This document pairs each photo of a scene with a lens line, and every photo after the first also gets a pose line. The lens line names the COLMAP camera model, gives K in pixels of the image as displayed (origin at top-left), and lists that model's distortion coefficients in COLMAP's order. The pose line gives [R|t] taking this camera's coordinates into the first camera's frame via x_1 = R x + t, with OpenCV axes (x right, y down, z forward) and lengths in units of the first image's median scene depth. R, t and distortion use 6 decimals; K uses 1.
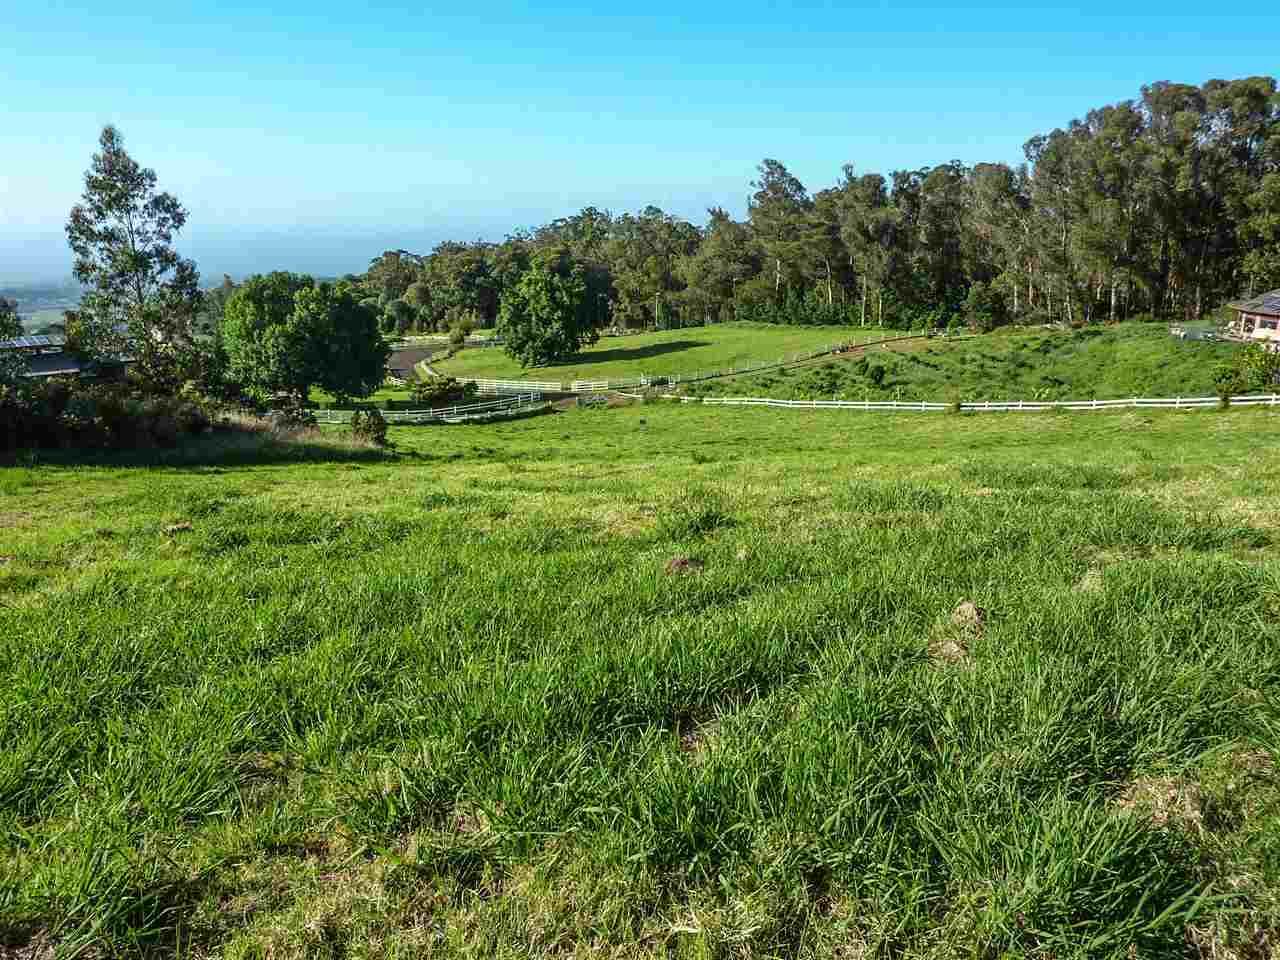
lens RADIAL K [[971.4, 0, 636.2], [0, 971.4, 486.2], [0, 0, 1]] dist [-0.003393, -0.038631]
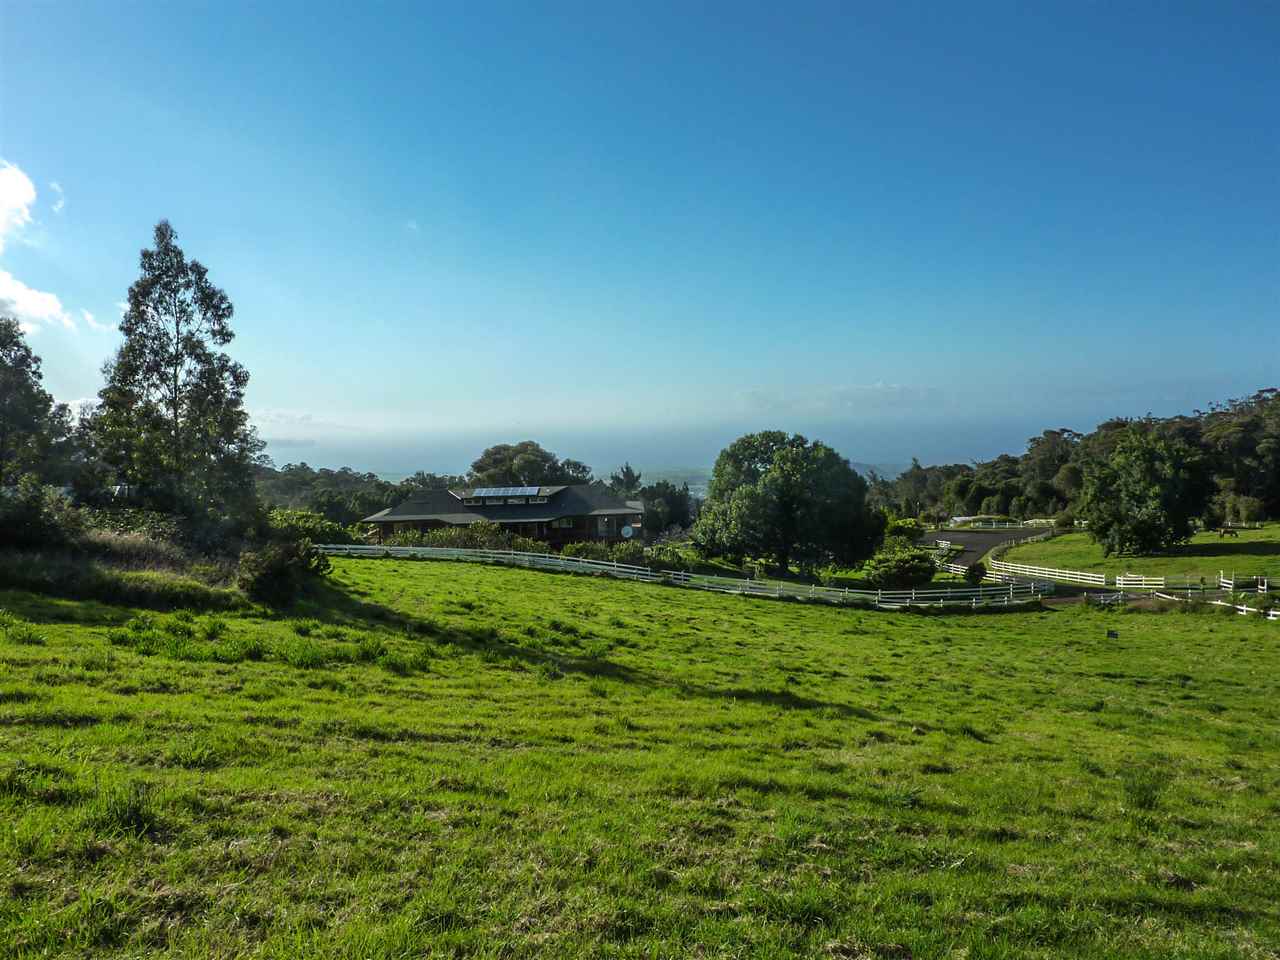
lens RADIAL K [[971.4, 0, 643.2], [0, 971.4, 483.7], [0, 0, 1]] dist [-0.003393, -0.038631]
pose [[0.764189, 0.019318, -0.644703, 0.085979], [-0.143348, 0.979639, -0.140562, -0.013680], [0.628861, 0.199833, 0.751399, 0.140713]]
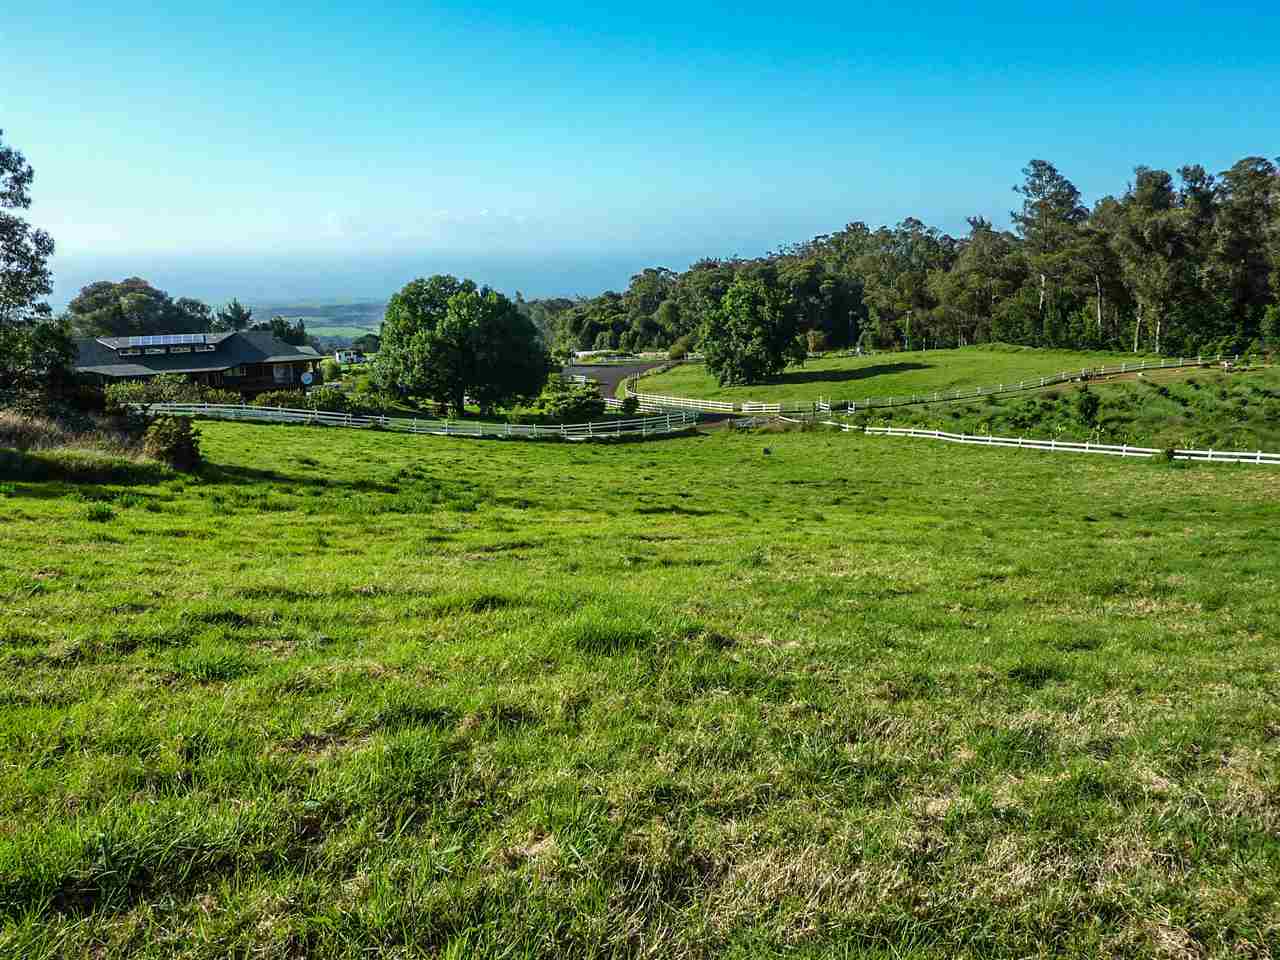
lens RADIAL K [[971.4, 0, 638.6], [0, 971.4, 478.5], [0, 0, 1]] dist [-0.003393, -0.038631]
pose [[0.956598, 0.062731, -0.284579, 0.065995], [-0.071300, 0.997258, -0.019841, -0.008964], [0.282554, 0.039270, 0.958447, 0.082290]]
